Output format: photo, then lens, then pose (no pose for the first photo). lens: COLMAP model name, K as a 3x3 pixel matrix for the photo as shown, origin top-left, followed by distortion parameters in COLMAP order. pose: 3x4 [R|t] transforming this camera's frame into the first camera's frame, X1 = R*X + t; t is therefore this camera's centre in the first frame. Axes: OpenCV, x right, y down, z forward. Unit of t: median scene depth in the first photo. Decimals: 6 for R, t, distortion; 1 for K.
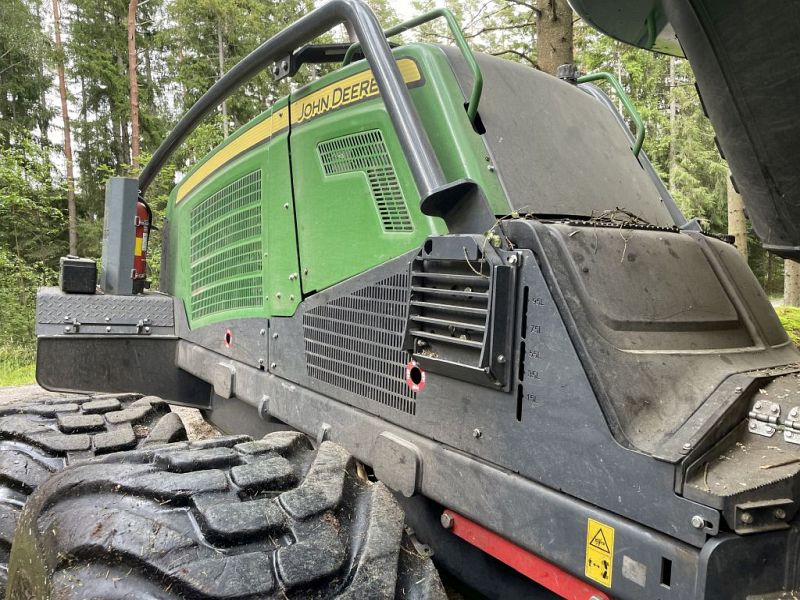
lens RADIAL K [[620.5, 0, 403.8], [0, 620.5, 298.0], [0, 0, 1]] dist [0.086945, -0.125601]
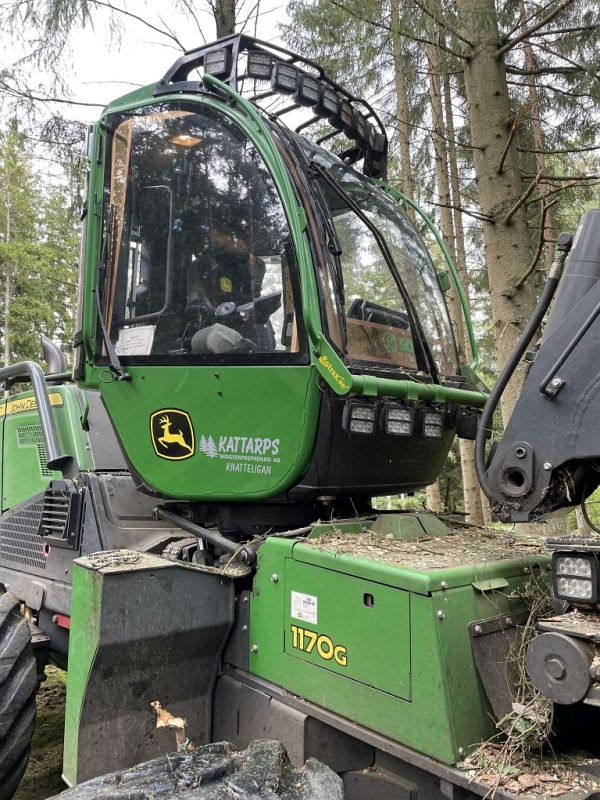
lens RADIAL K [[620.5, 0, 301.0], [0, 620.5, 403.8], [0, 0, 1]] dist [0.086945, -0.125601]
pose [[0.986298, 0.017306, 0.164061, 0.492897], [0.015284, 0.980620, -0.195325, 0.074785], [-0.164262, 0.195156, 0.966919, -1.210054]]
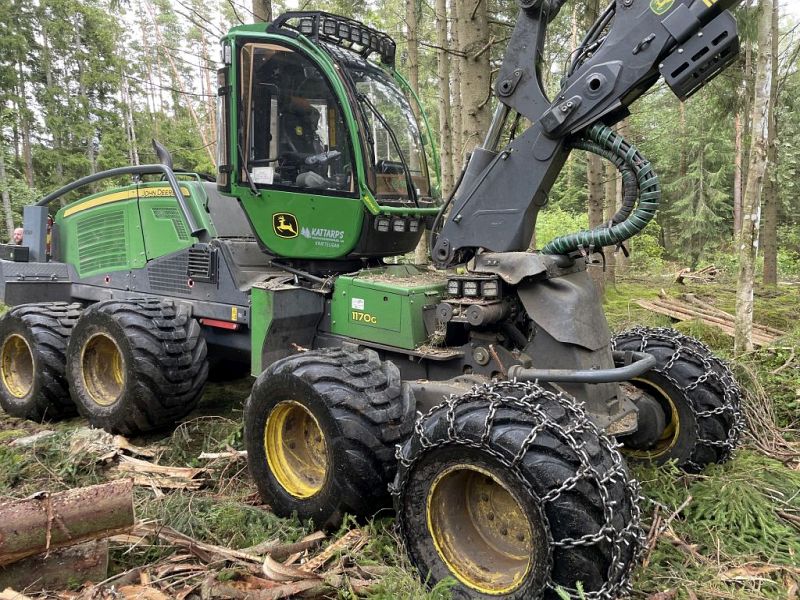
lens RADIAL K [[620.5, 0, 403.8], [0, 620.5, 298.0], [0, 0, 1]] dist [0.086945, -0.125601]
pose [[0.942186, -0.029364, 0.333801, -0.029592], [0.014737, 0.998820, 0.046268, 0.066162], [-0.334766, -0.038674, 0.941507, -2.679310]]
